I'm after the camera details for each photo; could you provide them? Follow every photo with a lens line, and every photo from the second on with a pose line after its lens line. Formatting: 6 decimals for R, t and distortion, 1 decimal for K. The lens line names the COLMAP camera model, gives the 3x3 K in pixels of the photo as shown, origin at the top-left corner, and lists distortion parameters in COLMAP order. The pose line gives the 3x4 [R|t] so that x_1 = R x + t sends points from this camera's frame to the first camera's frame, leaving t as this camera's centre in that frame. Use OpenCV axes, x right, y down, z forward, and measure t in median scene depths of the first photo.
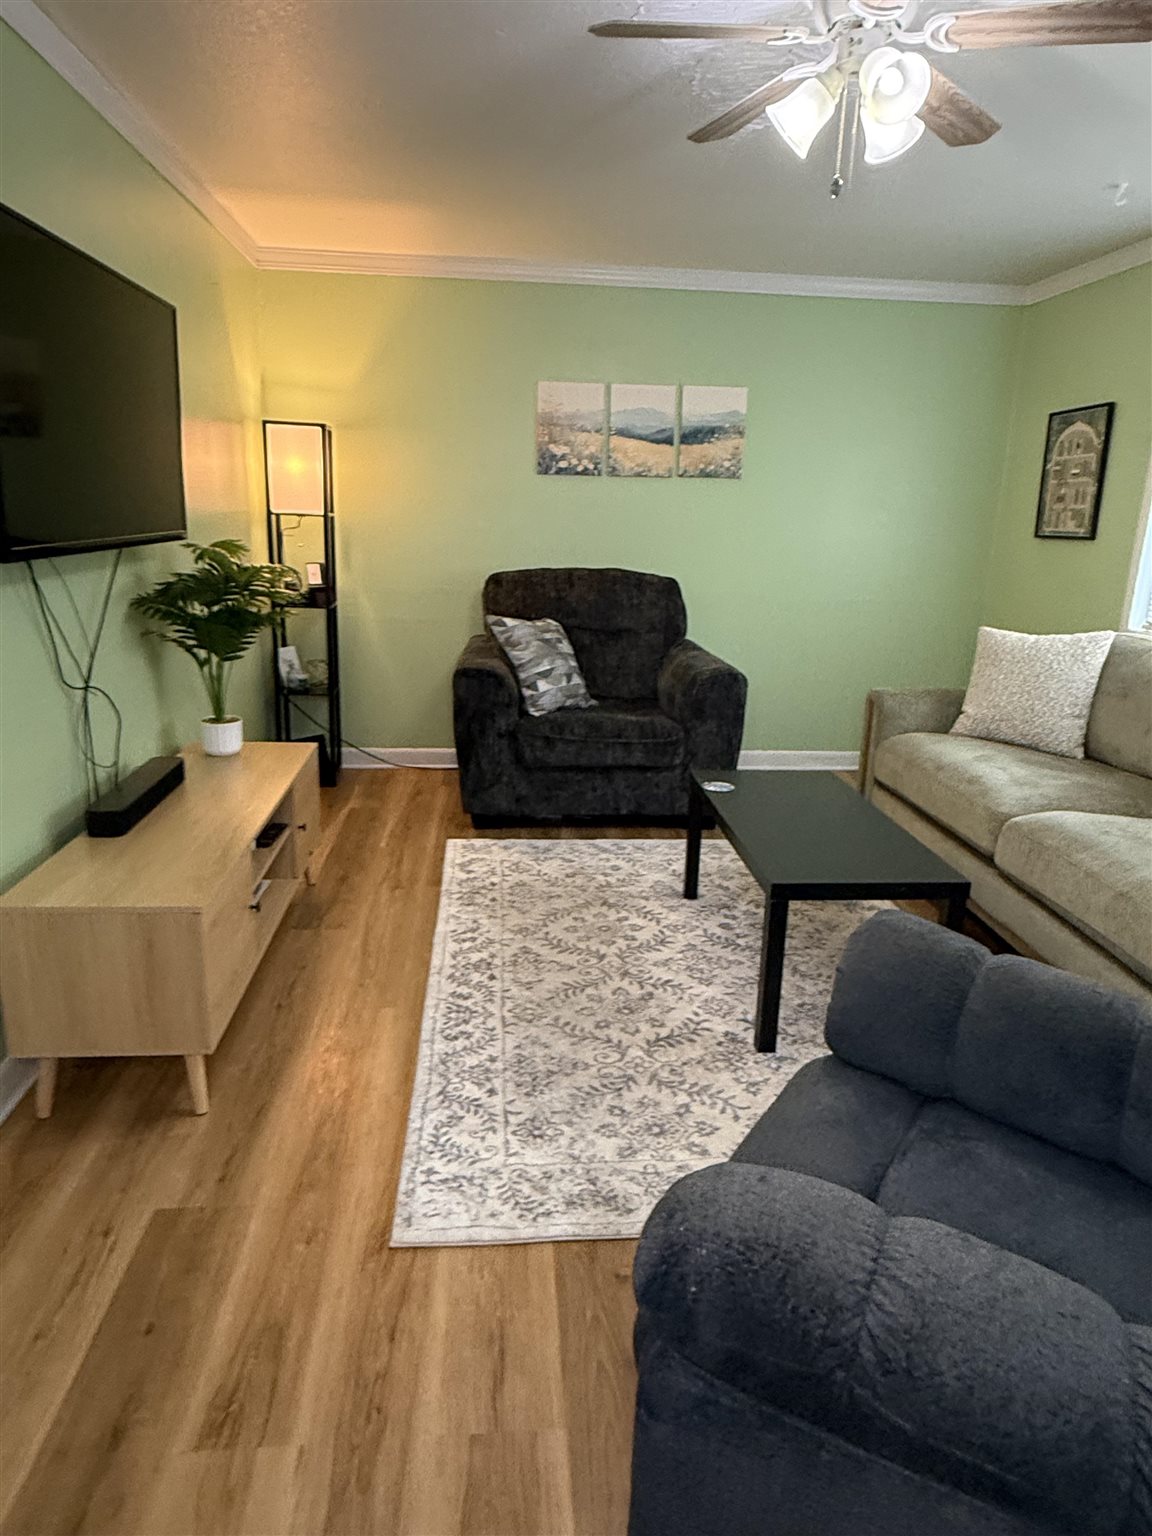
lens RADIAL K [[968.2, 0, 576.7], [0, 968.2, 769.1], [0, 0, 1]] dist [0.000014, 0.002533]
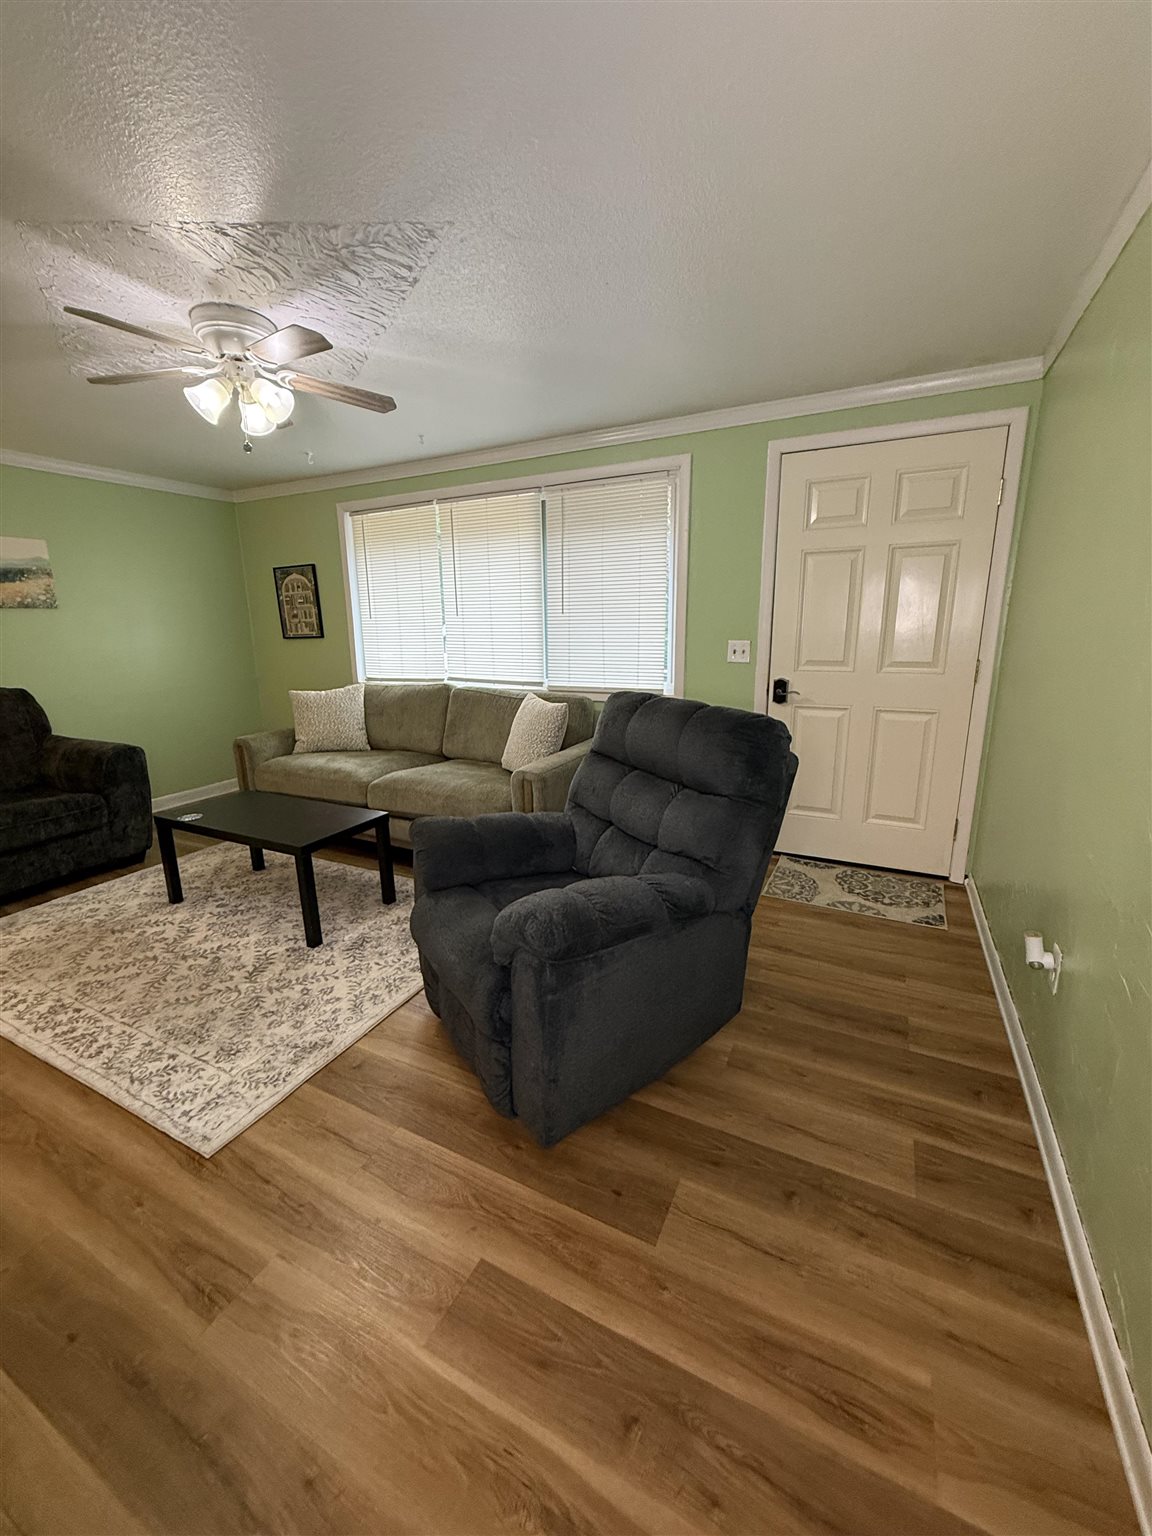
lens RADIAL K [[609.1, 0, 581.2], [0, 609.1, 765.8], [0, 0, 1]] dist [0.001489, -0.000690]
pose [[0.520355, -0.233665, 0.821359, -0.308505], [0.254133, 0.960629, 0.112284, -0.011075], [-0.815259, 0.150307, 0.559250, -0.017265]]
